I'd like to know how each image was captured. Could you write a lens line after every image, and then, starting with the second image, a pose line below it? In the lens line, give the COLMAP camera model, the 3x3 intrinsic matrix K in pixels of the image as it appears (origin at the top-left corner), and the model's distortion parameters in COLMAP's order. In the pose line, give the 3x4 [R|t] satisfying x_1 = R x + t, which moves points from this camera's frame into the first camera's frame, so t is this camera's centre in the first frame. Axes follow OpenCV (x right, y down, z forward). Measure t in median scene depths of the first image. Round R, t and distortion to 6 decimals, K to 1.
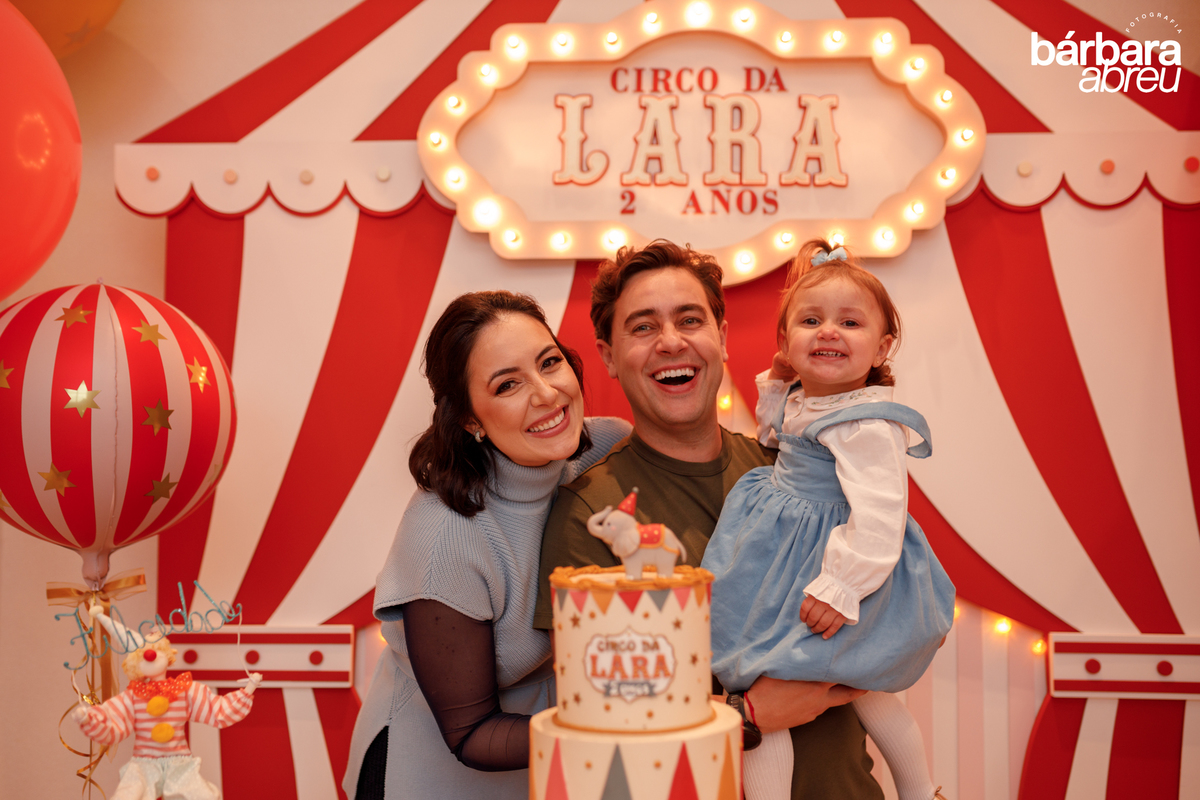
lens RADIAL K [[1214.0, 0, 573.0], [0, 1214.0, 411.7], [0, 0, 1]] dist [-0.067003, 0.094822]
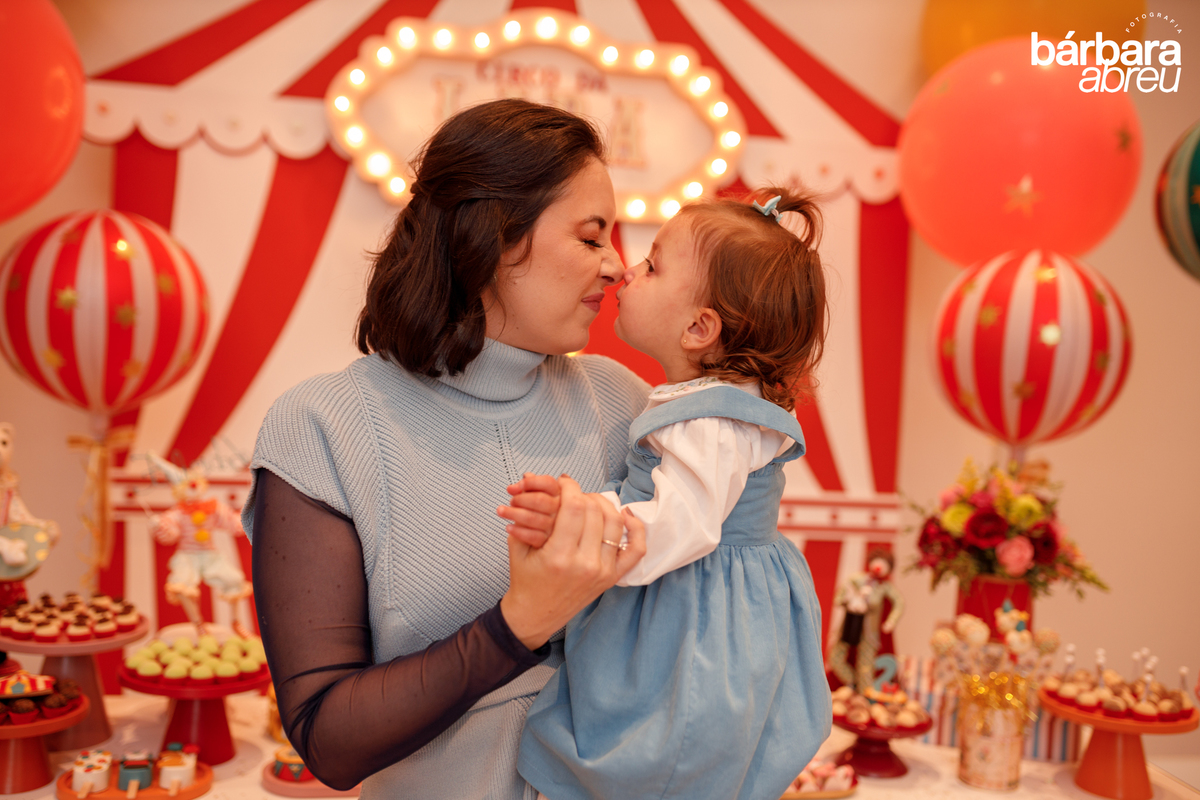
lens RADIAL K [[1155.8, 0, 605.3], [0, 1155.8, 401.3], [0, 0, 1]] dist [-0.067207, 0.103918]
pose [[0.972745, 0.039146, 0.228550, -0.107918], [-0.060943, 0.994156, 0.089101, -0.035494], [-0.223727, -0.100601, 0.969446, -0.289741]]
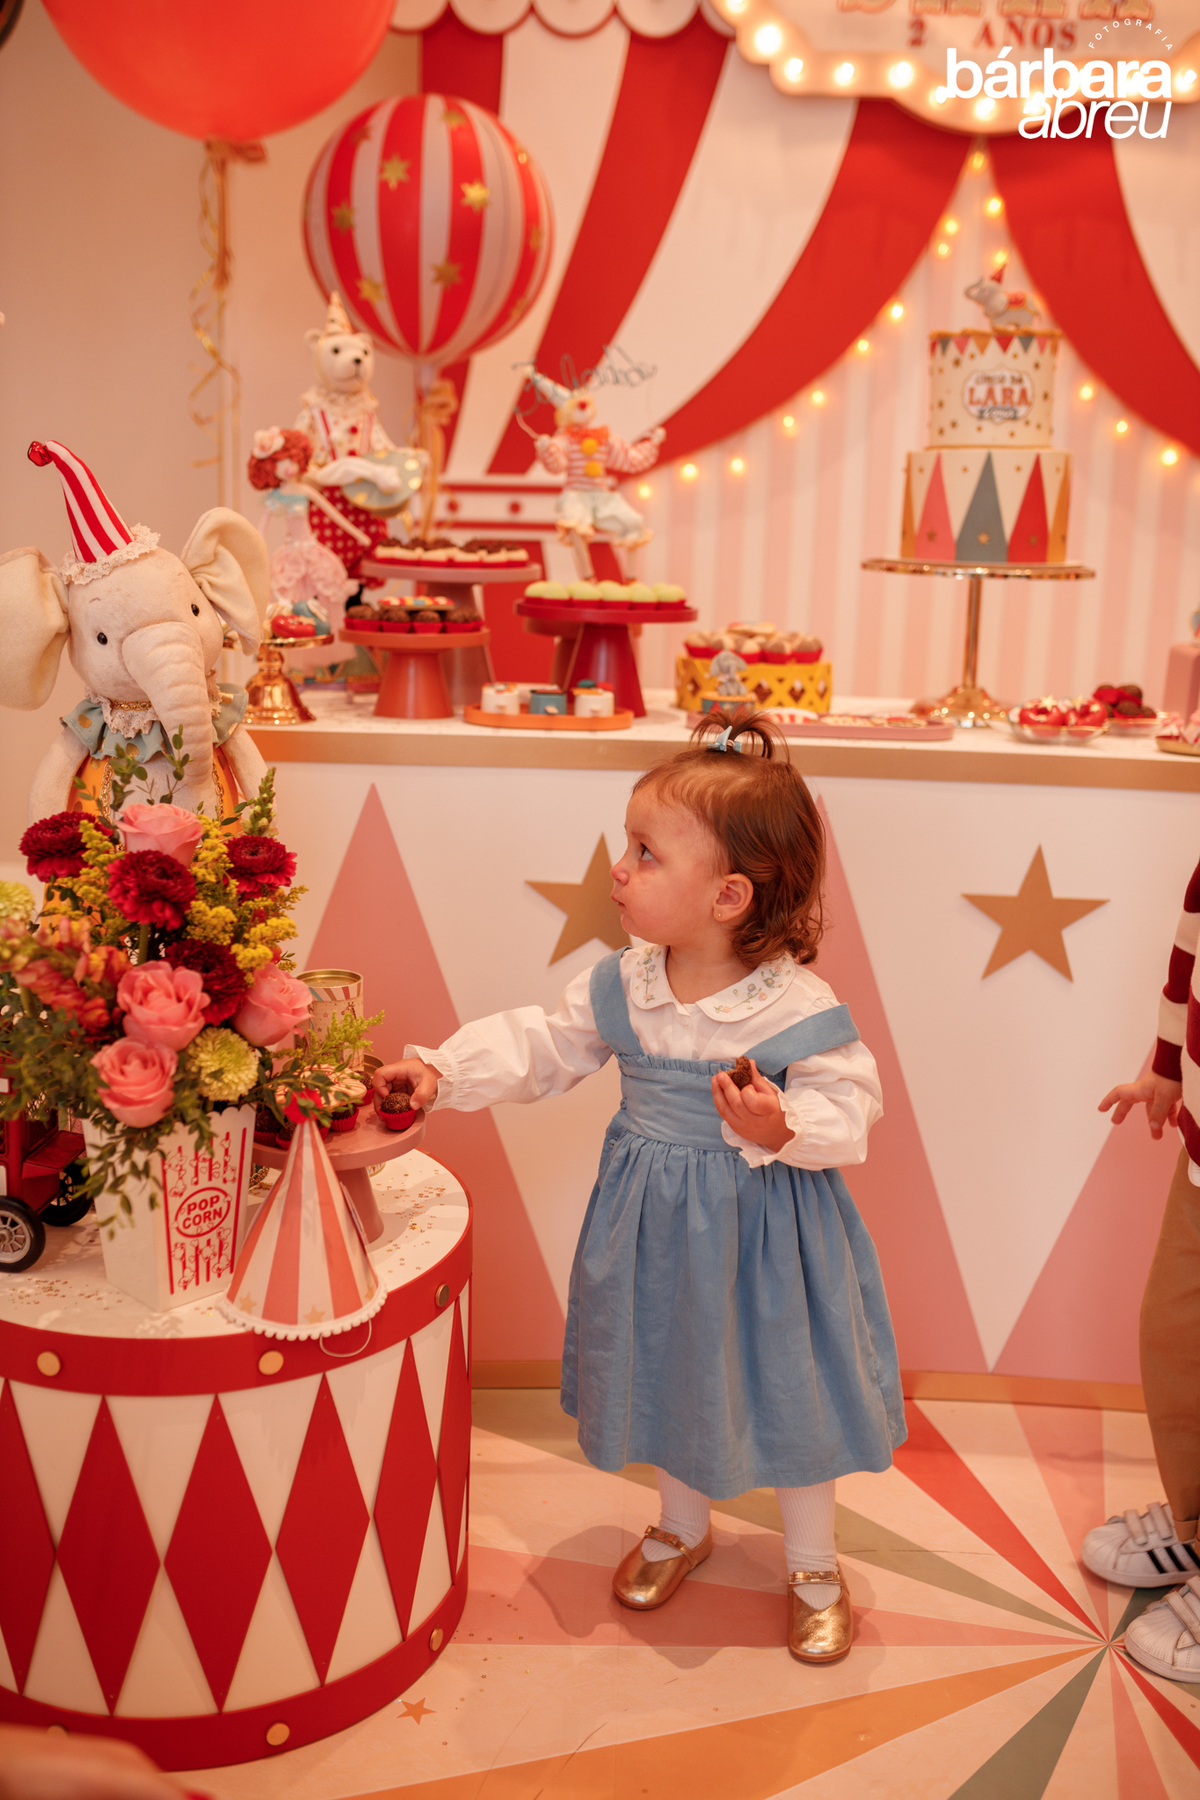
lens RADIAL K [[1733.7, 0, 598.7], [0, 1733.7, 884.9], [0, 0, 1]] dist [-0.067207, 0.103918]
pose [[0.999635, 0.026389, 0.005807, -0.195906], [-0.026982, 0.963369, 0.266820, 0.120035], [0.001447, -0.266879, 0.963729, -0.478262]]
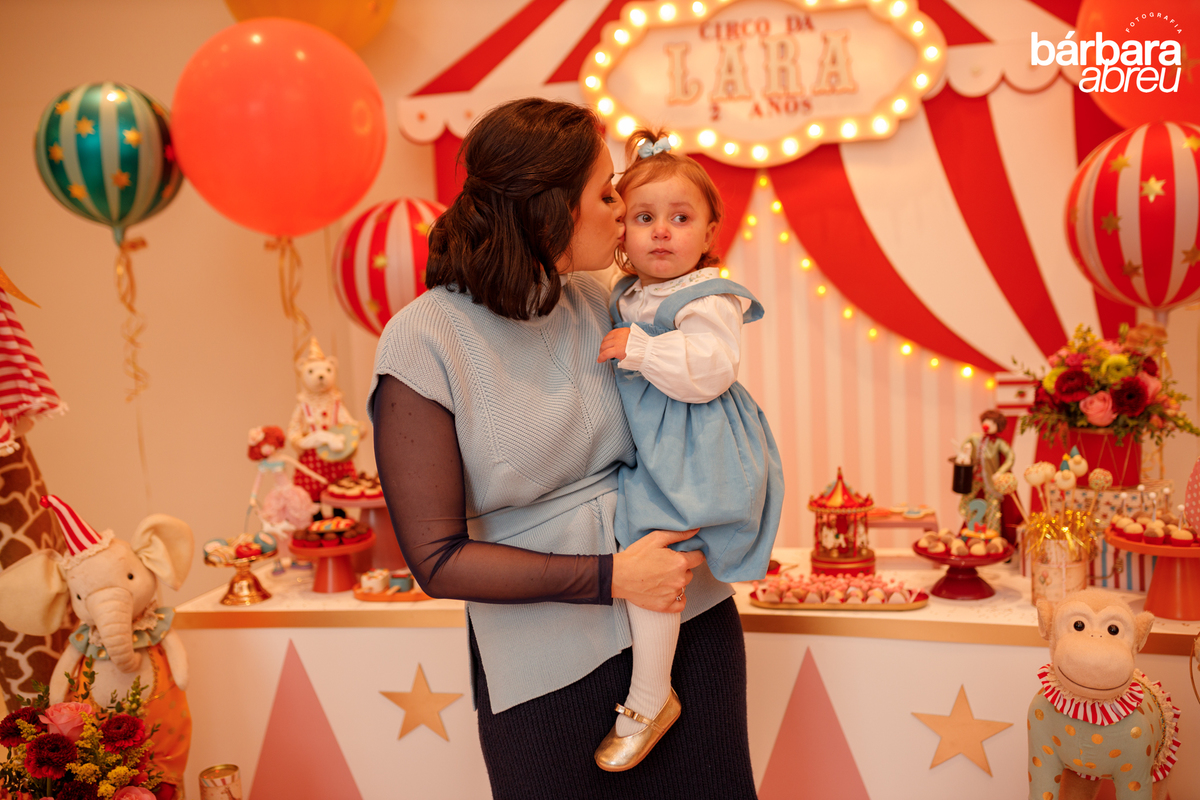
lens RADIAL K [[1155.8, 0, 605.3], [0, 1155.8, 401.3], [0, 0, 1]] dist [-0.067207, 0.103918]
pose [[0.982713, -0.036140, -0.181572, 0.163976], [0.064010, 0.986601, 0.150070, -0.037410], [0.173715, -0.159098, 0.971859, -0.532539]]
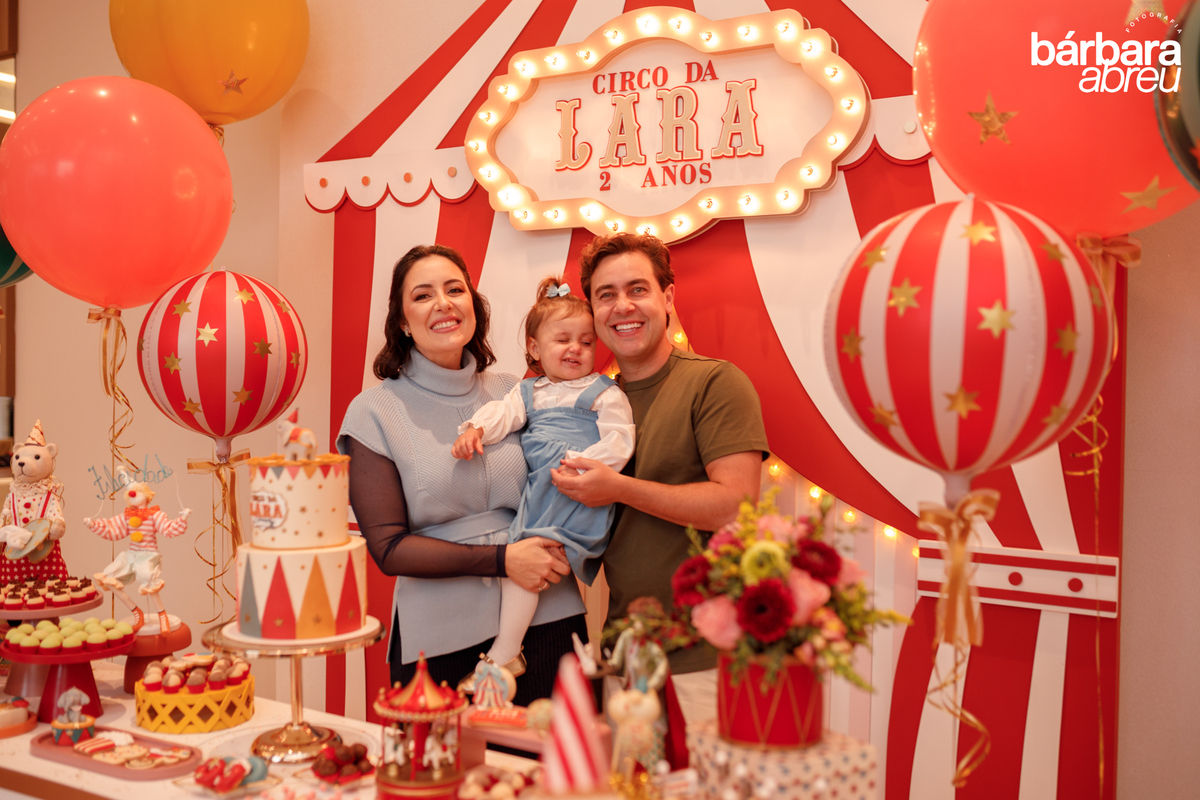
lens RADIAL K [[1200.2, 0, 577.1], [0, 1200.2, 394.0], [0, 0, 1]] dist [-0.050000, 0.023775]
pose [[0.874011, 0.015469, -0.485660, 0.642242], [0.015417, 0.998107, 0.059537, -0.024849], [0.485662, -0.059523, 0.872118, -0.129923]]
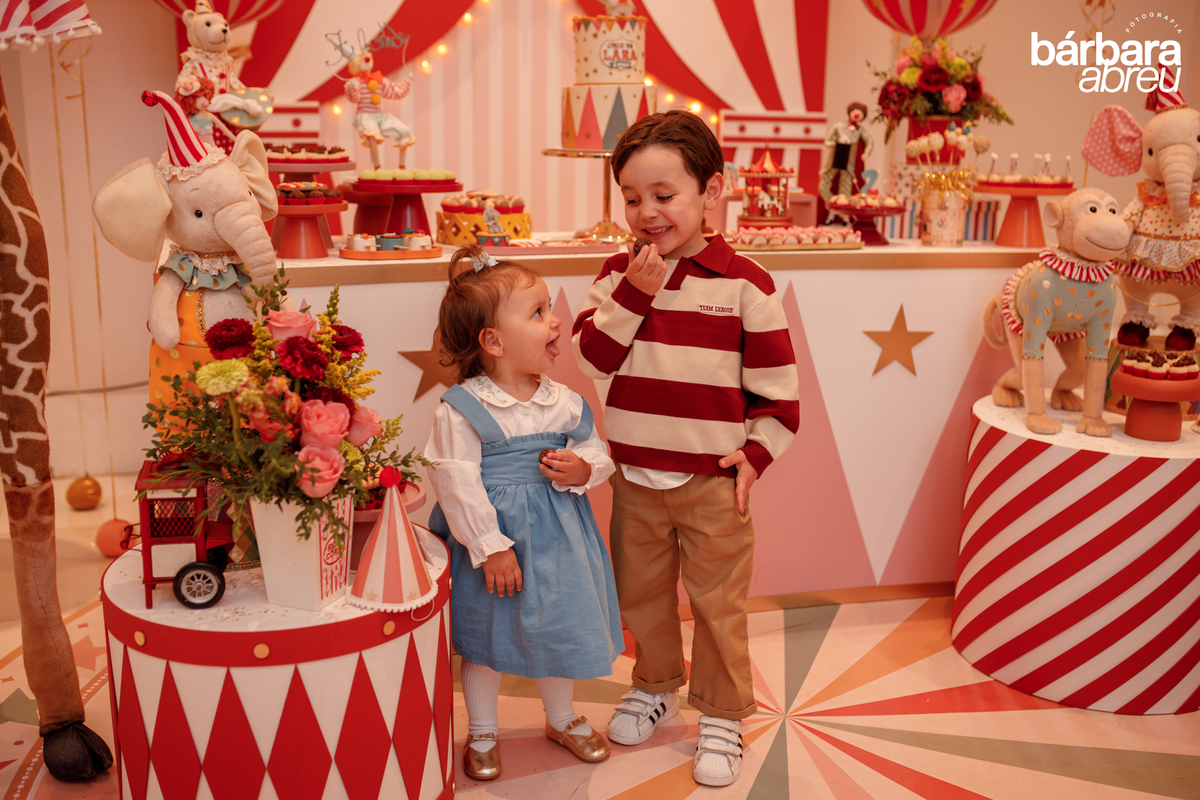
lens RADIAL K [[1204.1, 0, 613.6], [0, 1204.1, 397.5], [0, 0, 1]] dist [-0.059576, 0.085064]
pose [[0.918823, -0.078859, 0.386711, -0.459427], [-0.032805, 0.961184, 0.273951, 0.108678], [-0.393304, -0.264399, 0.880571, -0.600602]]
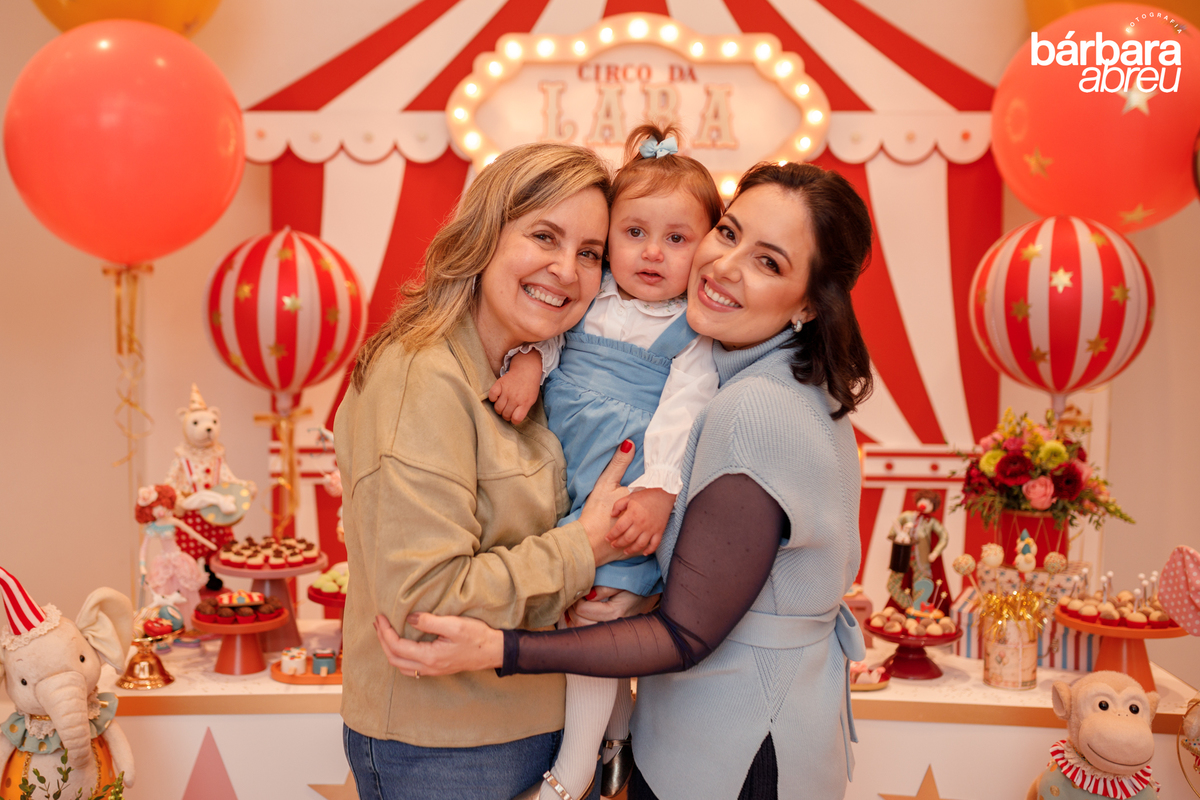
lens RADIAL K [[1341.1, 0, 521.7], [0, 1341.1, 368.6], [0, 0, 1]] dist [-0.061088, 0.086088]
pose [[0.999497, -0.001338, 0.031691, -0.089911], [-0.001984, 0.994517, 0.104561, -0.088045], [-0.031657, -0.104571, 0.994013, -0.653019]]
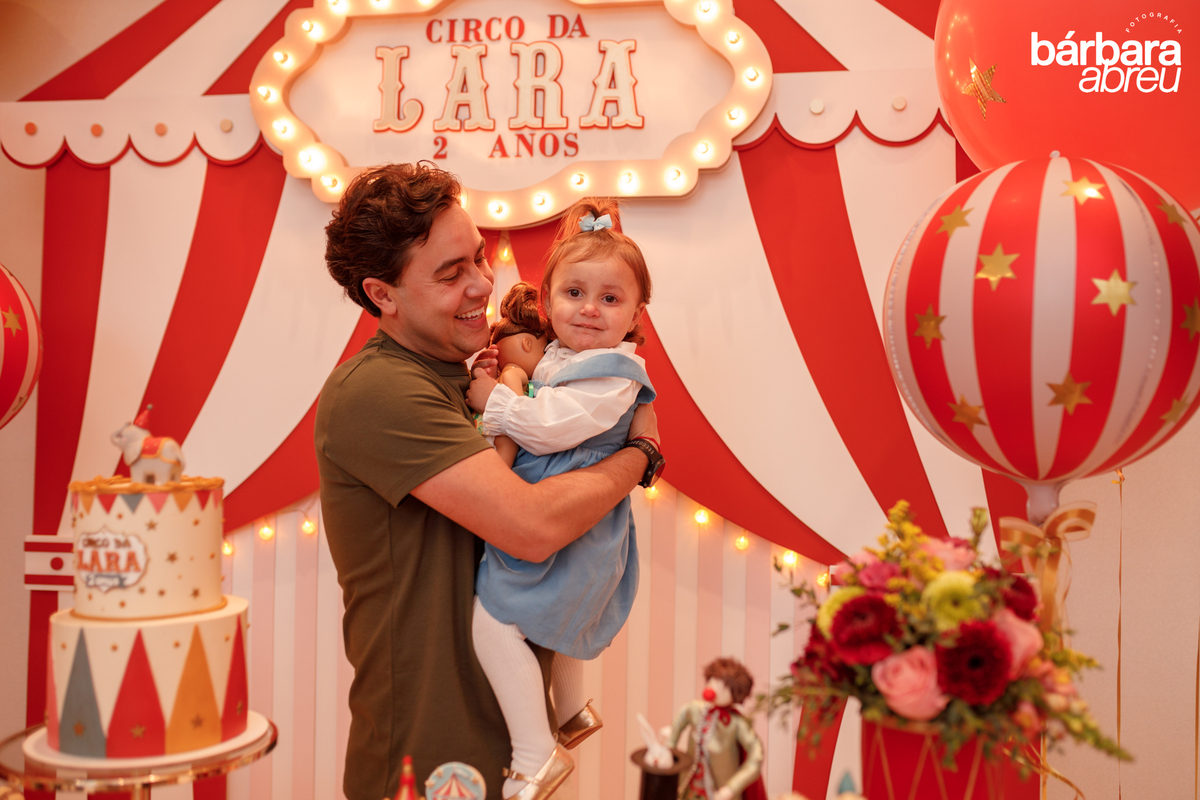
lens RADIAL K [[1193.9, 0, 619.5], [0, 1193.9, 393.2], [0, 0, 1]] dist [-0.064695, 0.107254]
pose [[0.991739, 0.010749, -0.127819, 0.338563], [-0.006831, 0.999494, 0.031053, 0.008133], [0.128088, -0.029924, 0.991311, -0.015585]]
